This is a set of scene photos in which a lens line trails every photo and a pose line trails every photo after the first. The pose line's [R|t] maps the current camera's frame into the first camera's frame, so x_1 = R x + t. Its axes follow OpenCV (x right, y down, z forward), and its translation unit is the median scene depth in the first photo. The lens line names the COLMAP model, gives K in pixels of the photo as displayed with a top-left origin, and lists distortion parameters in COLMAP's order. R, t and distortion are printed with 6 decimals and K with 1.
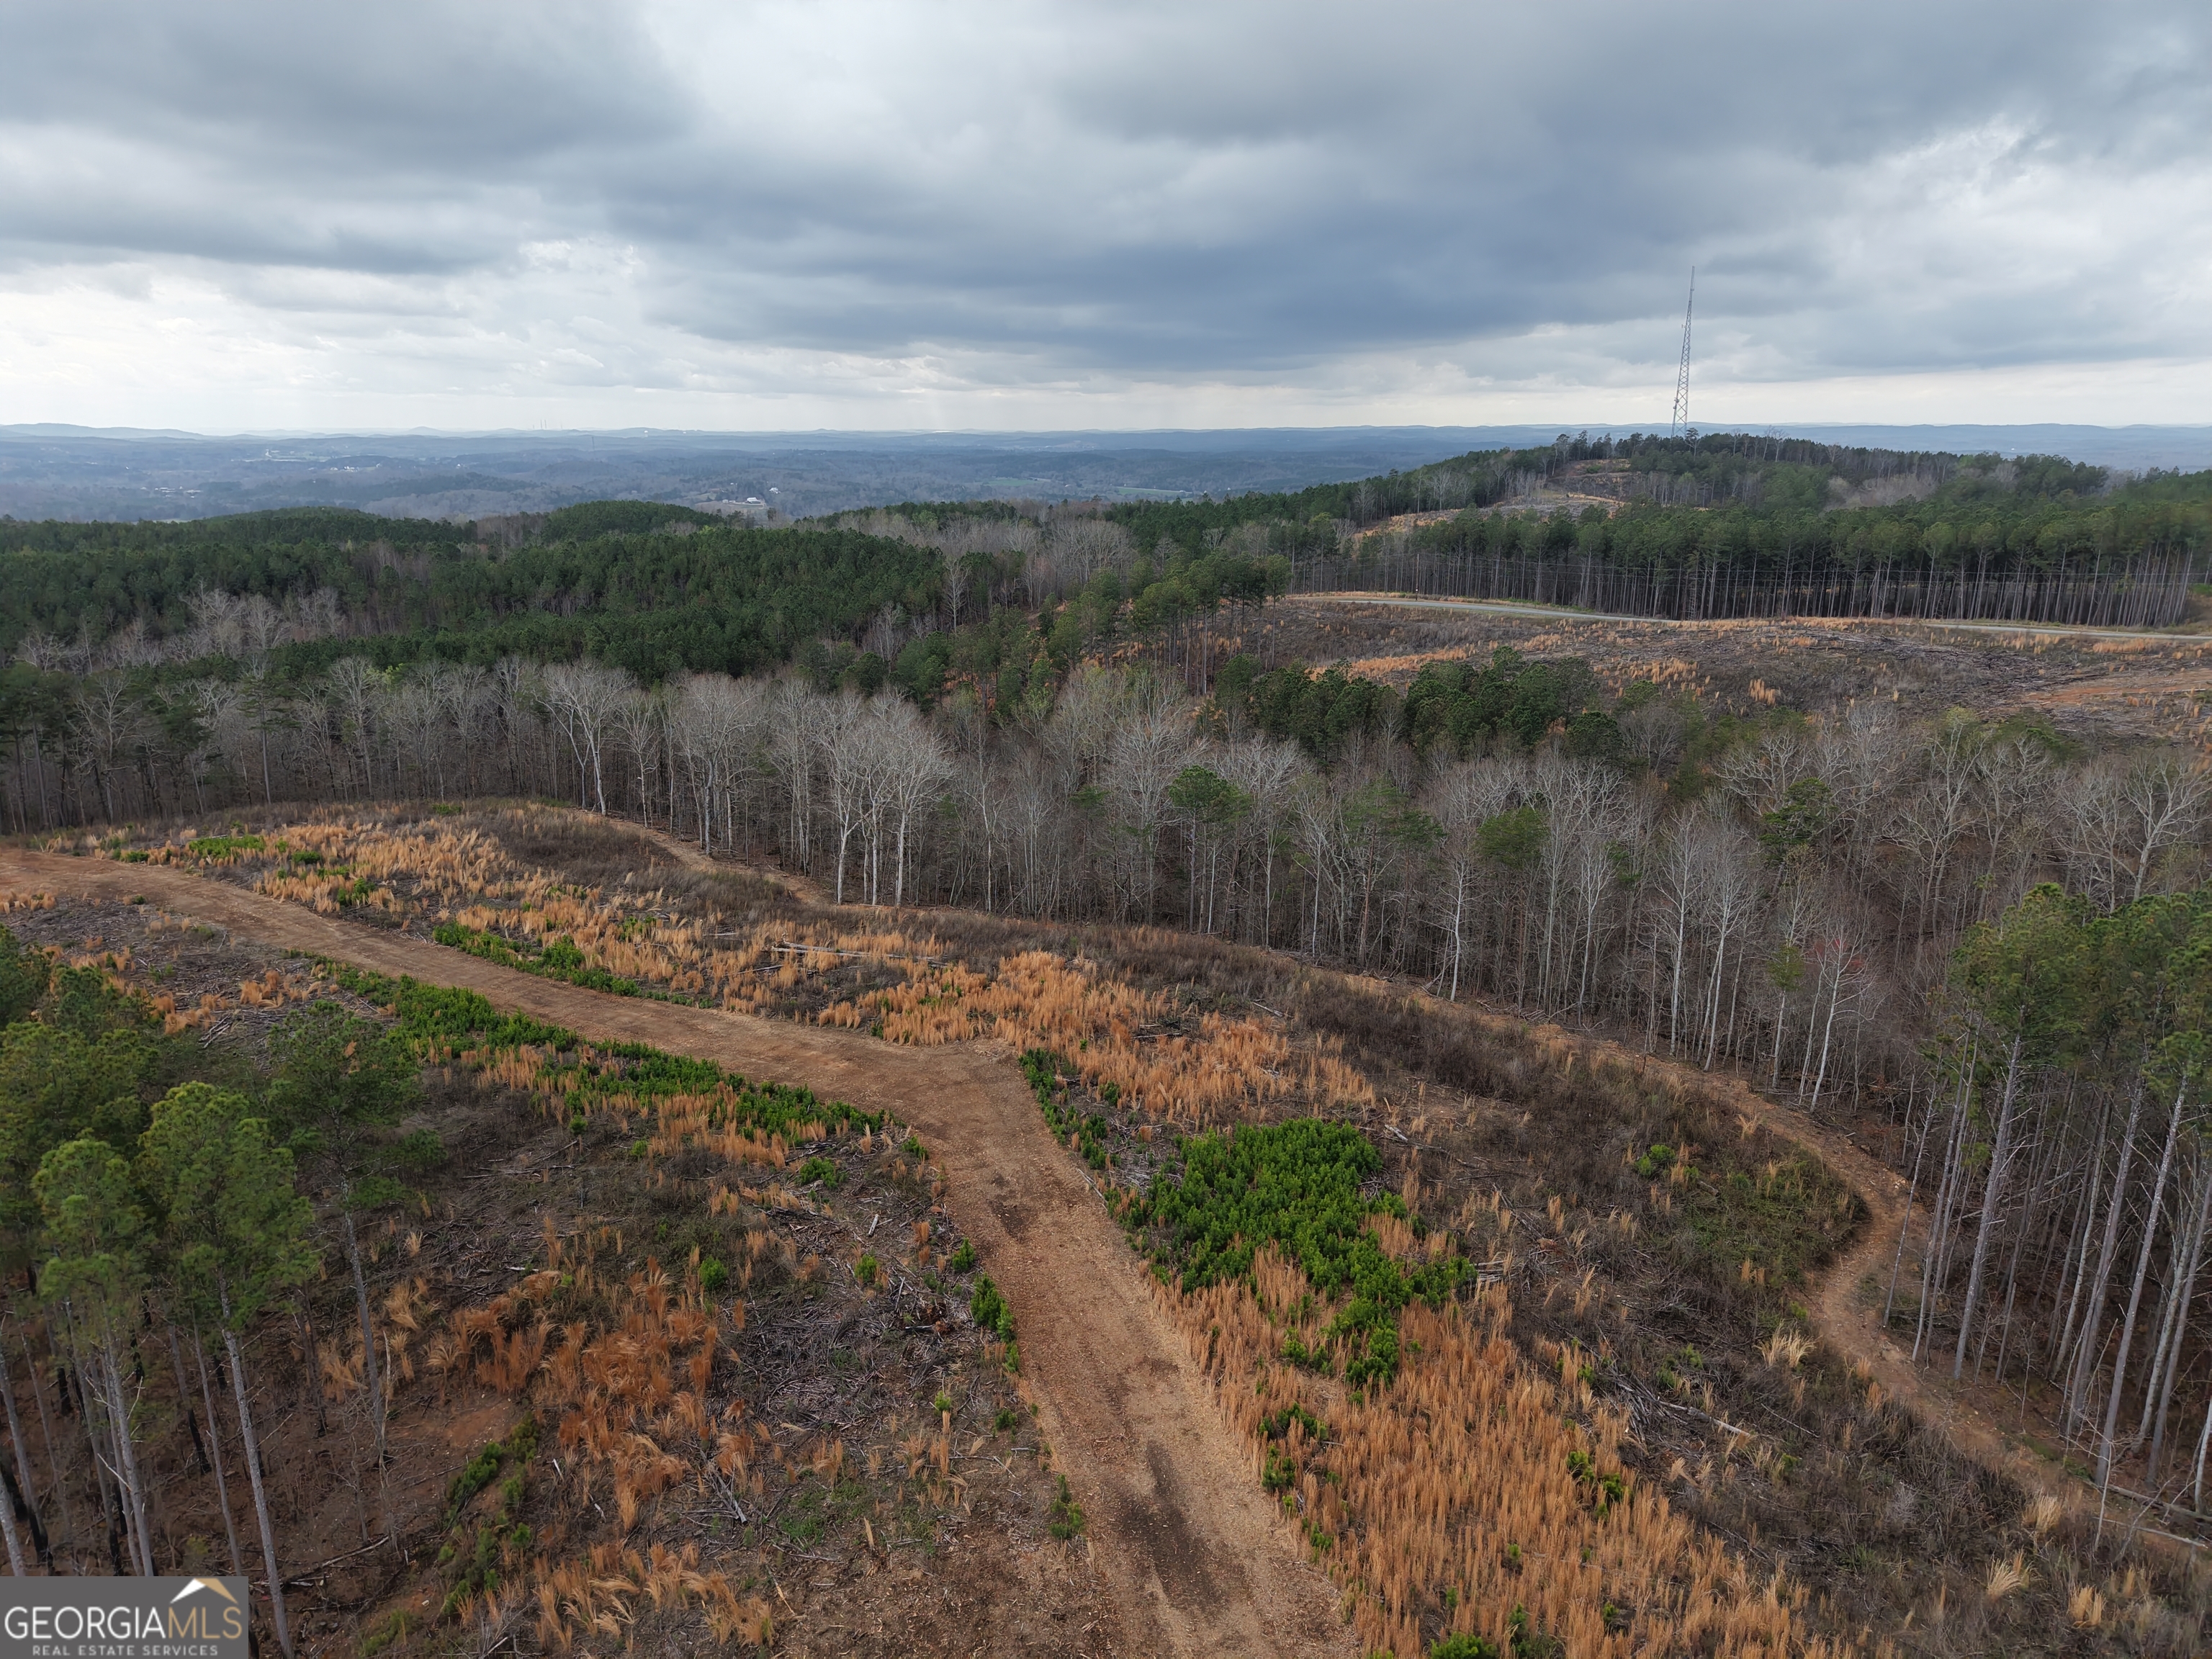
lens RADIAL K [[1457.5, 0, 1114.8], [0, 1457.5, 833.6], [0, 0, 1]] dist [0.032326, -0.031206]
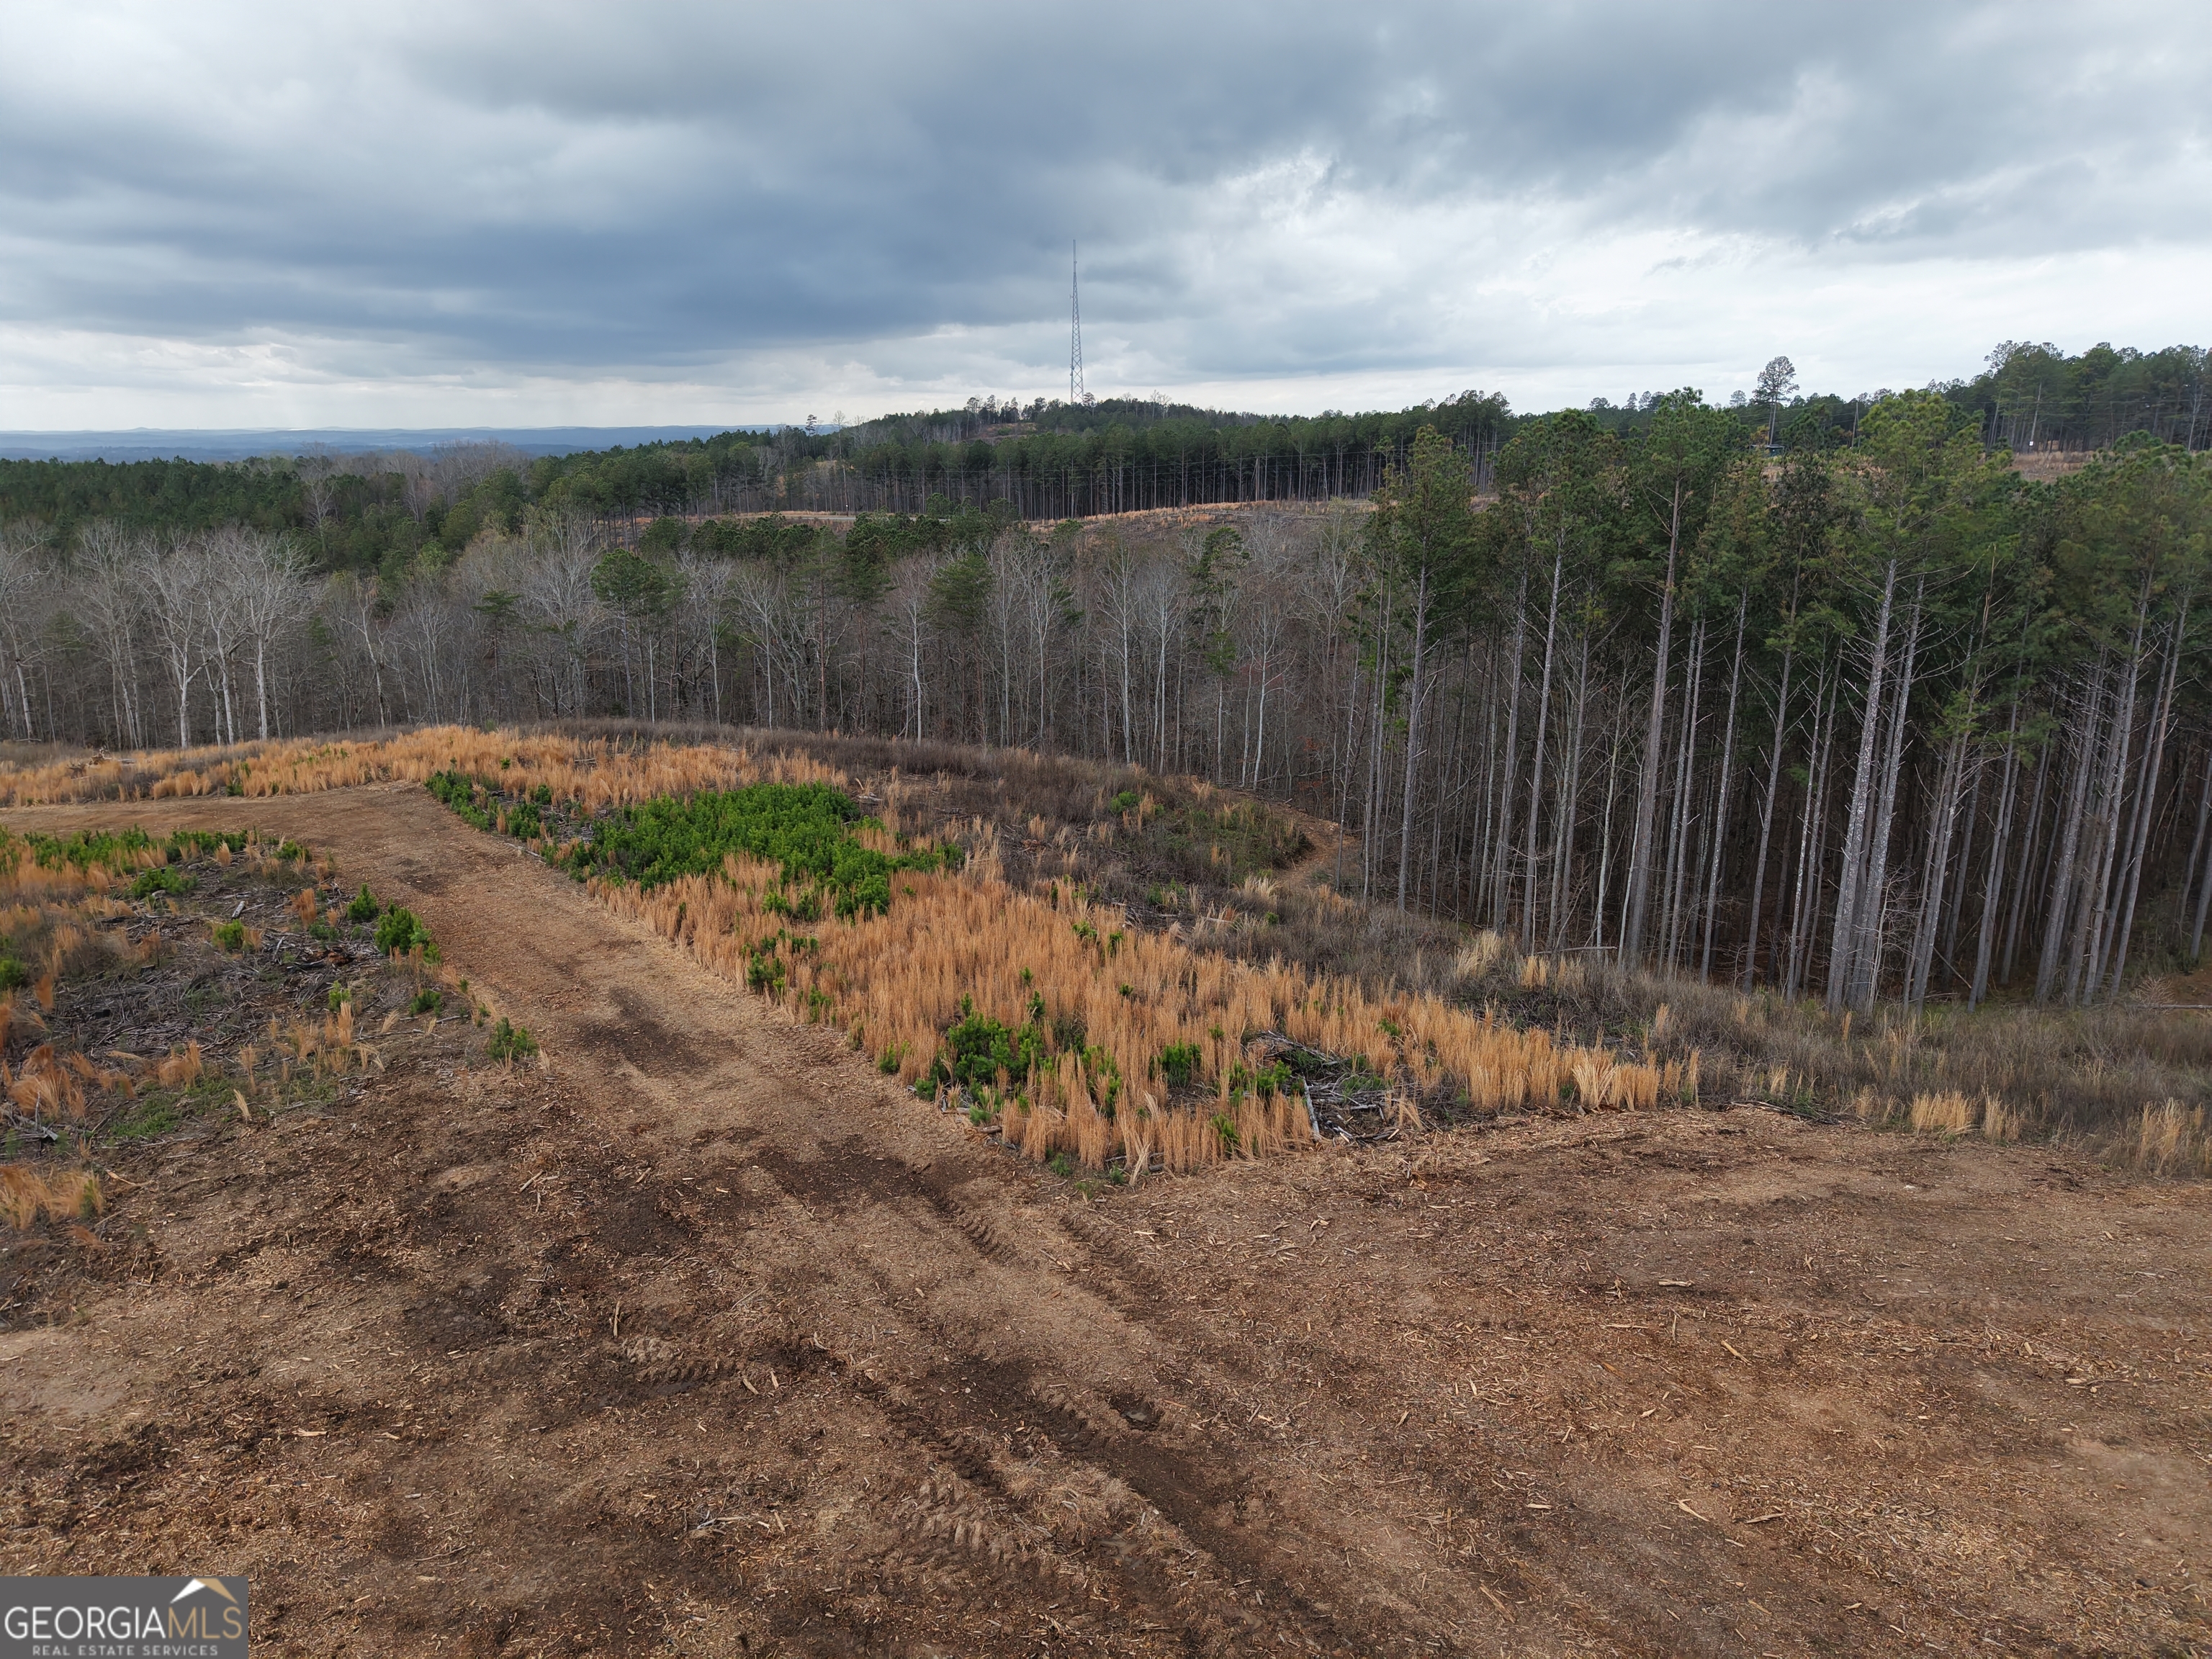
lens RADIAL K [[1457.5, 0, 1103.0], [0, 1457.5, 835.3], [0, 0, 1]] dist [0.032326, -0.031206]
pose [[0.931714, -0.097891, 0.349751, 0.000305], [0.107886, 0.994121, -0.009159, 0.101667], [-0.346798, 0.046267, 0.936798, 0.025111]]
